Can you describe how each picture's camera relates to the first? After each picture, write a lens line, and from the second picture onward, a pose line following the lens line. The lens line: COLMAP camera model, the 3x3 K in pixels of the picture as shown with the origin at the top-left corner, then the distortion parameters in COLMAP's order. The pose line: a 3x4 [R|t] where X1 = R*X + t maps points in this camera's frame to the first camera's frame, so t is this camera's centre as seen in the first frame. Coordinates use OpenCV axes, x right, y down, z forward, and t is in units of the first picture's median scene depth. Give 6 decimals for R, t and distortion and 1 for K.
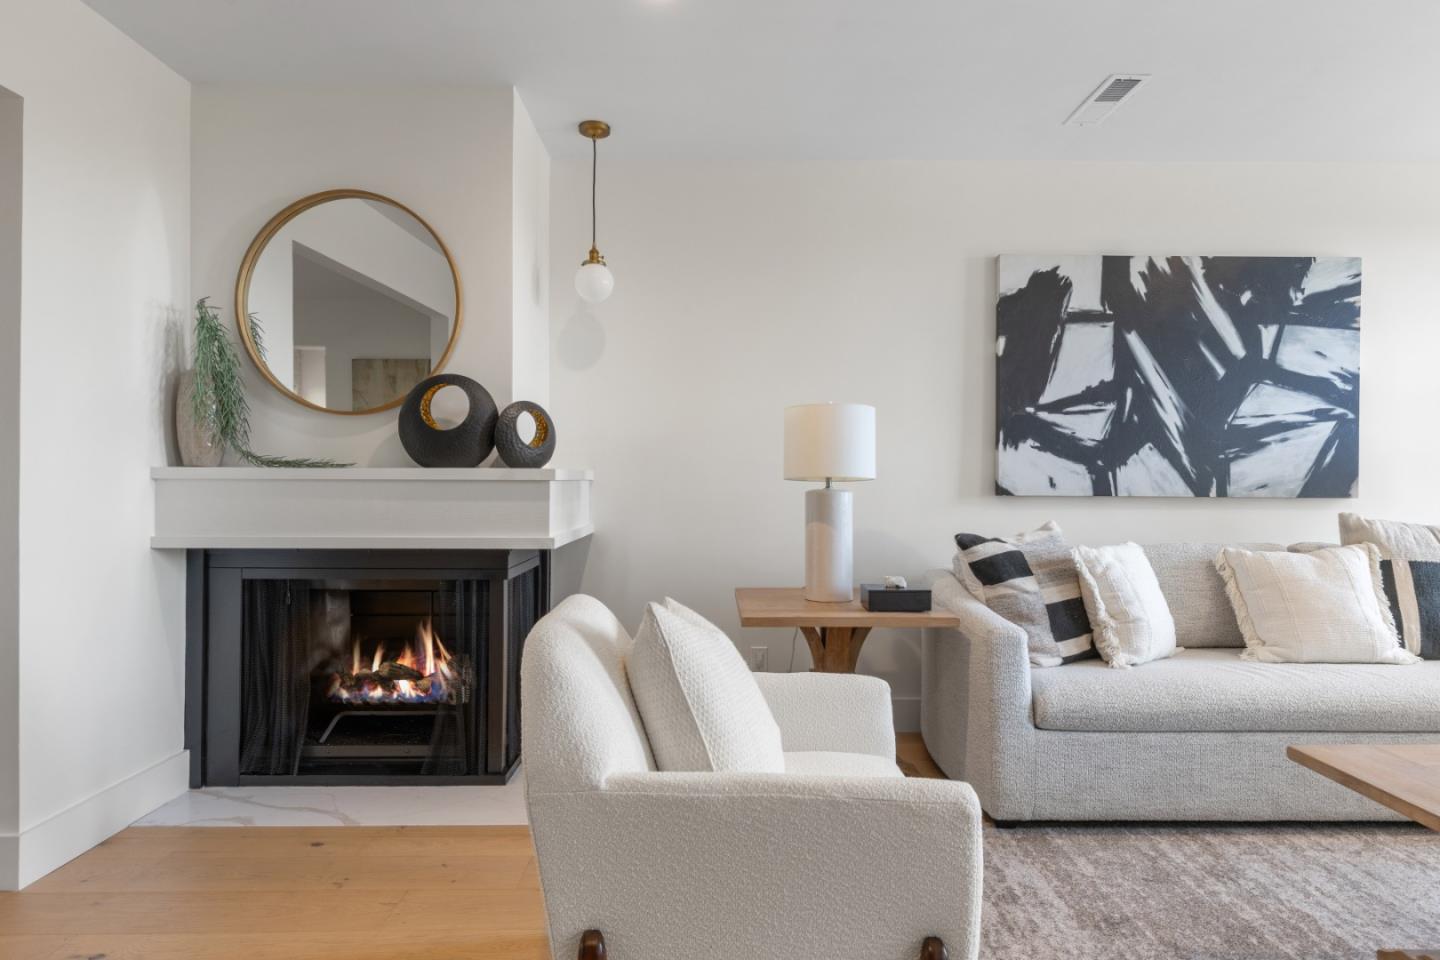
lens RADIAL K [[816.5, 0, 722.7], [0, 816.5, 483.0], [0, 0, 1]] dist [0.004557, 0.000384]
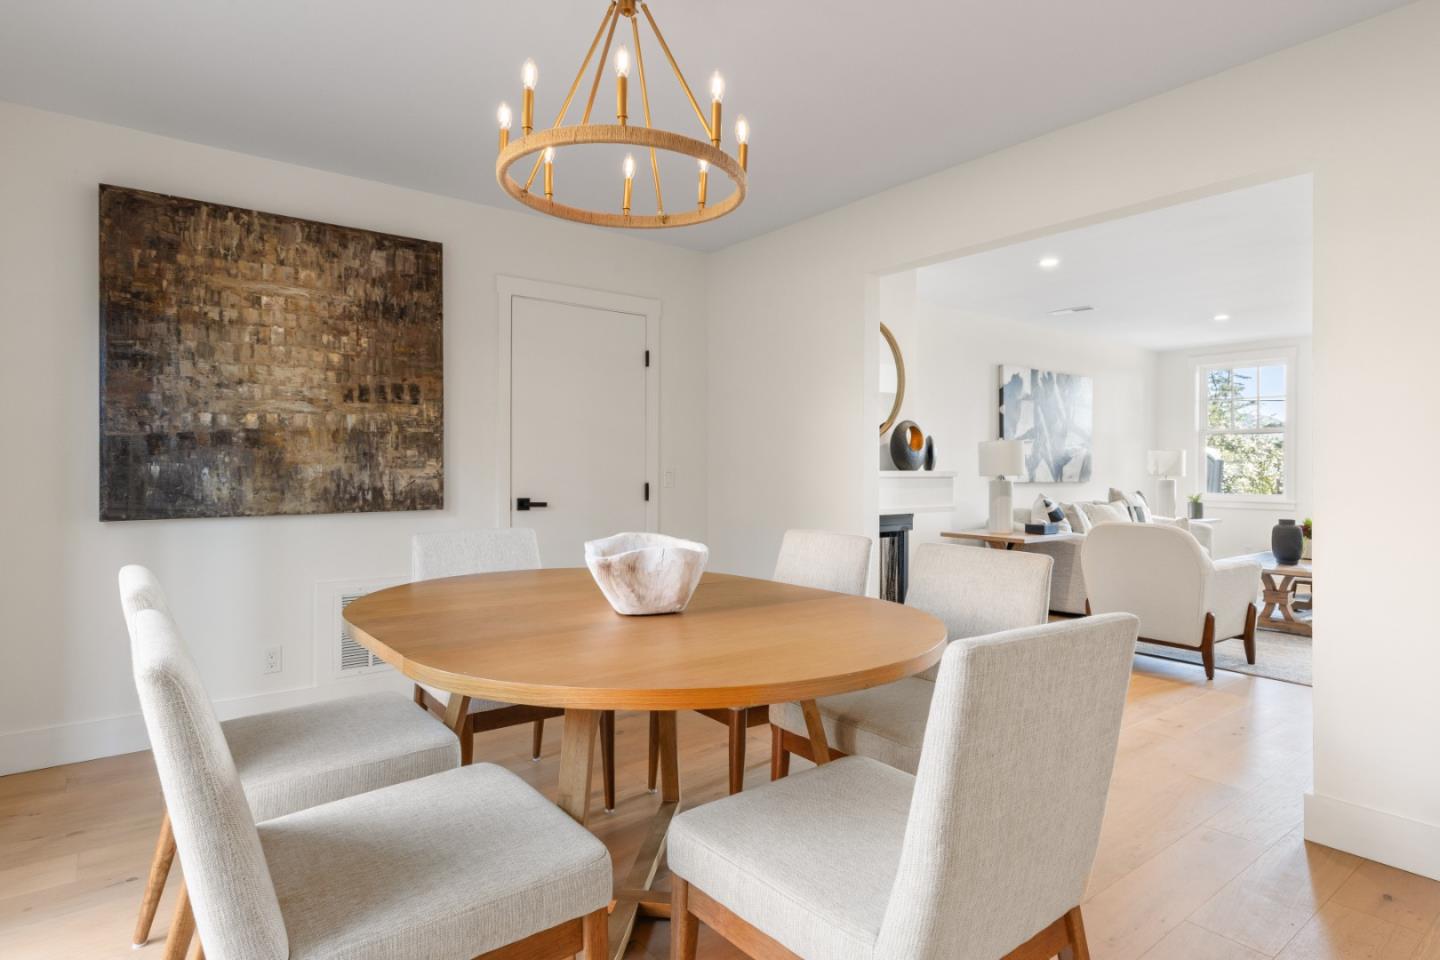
lens RADIAL K [[816.5, 0, 721.6], [0, 816.5, 481.8], [0, 0, 1]] dist [0.004557, 0.000384]
pose [[0.788698, -0.008555, 0.614722, -1.477735], [0.002345, 0.999938, 0.010908, -0.010957], [-0.614777, -0.007162, 0.788669, -0.181527]]
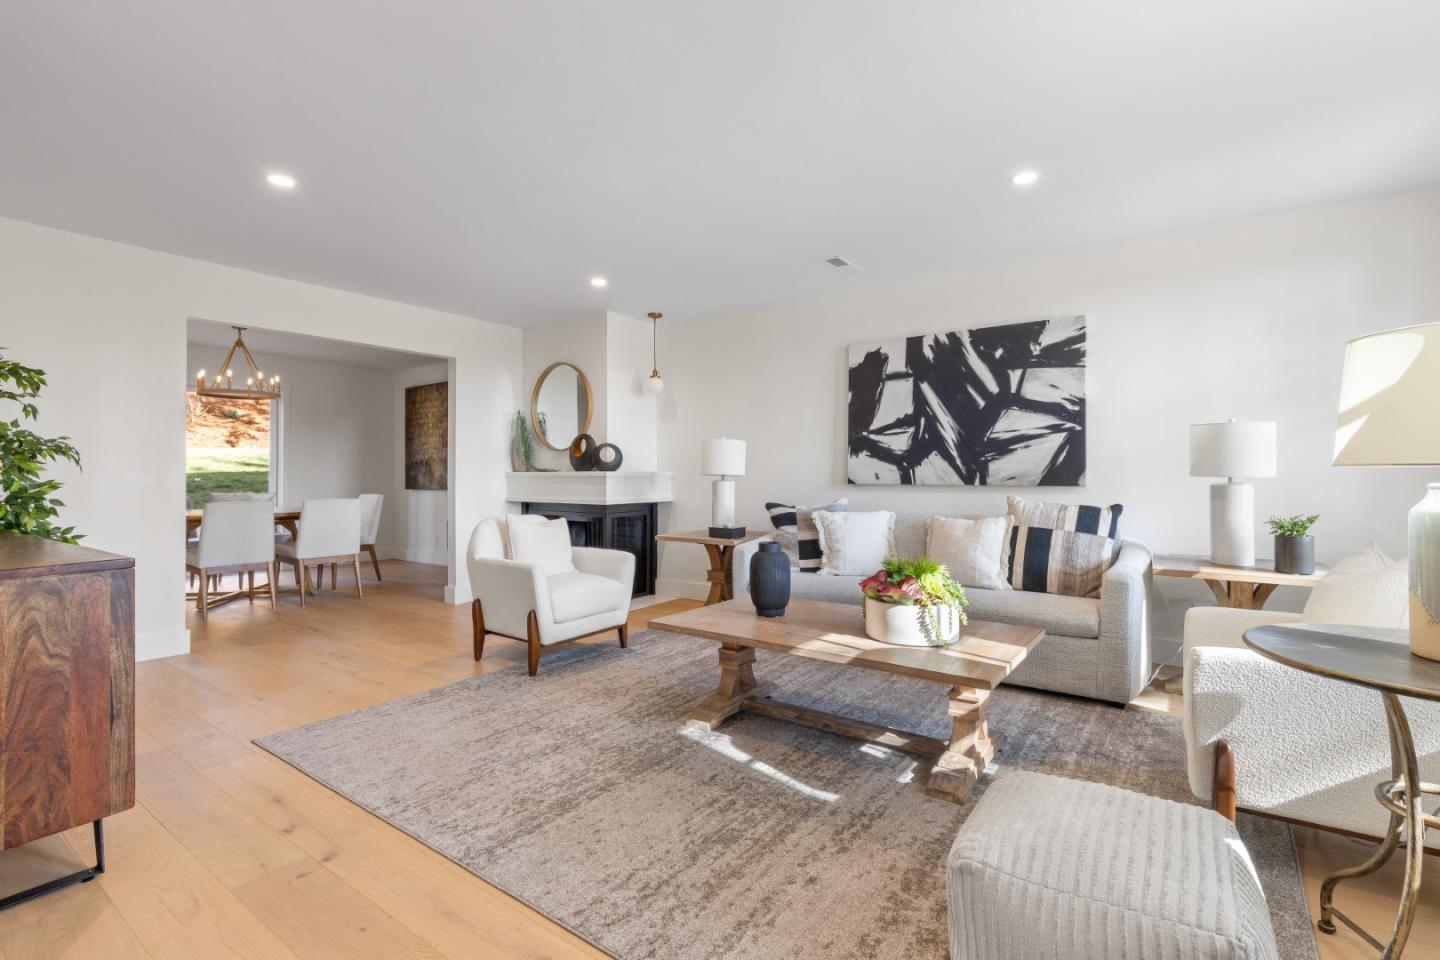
lens RADIAL K [[640.6, 0, 718.4], [0, 640.6, 475.1], [0, 0, 1]] dist [0.004061, -0.000171]
pose [[0.806091, -0.005097, -0.591770, 0.921558], [0.006318, 0.999980, -0.000008, -0.004662], [0.591758, -0.003733, 0.806107, -0.262086]]
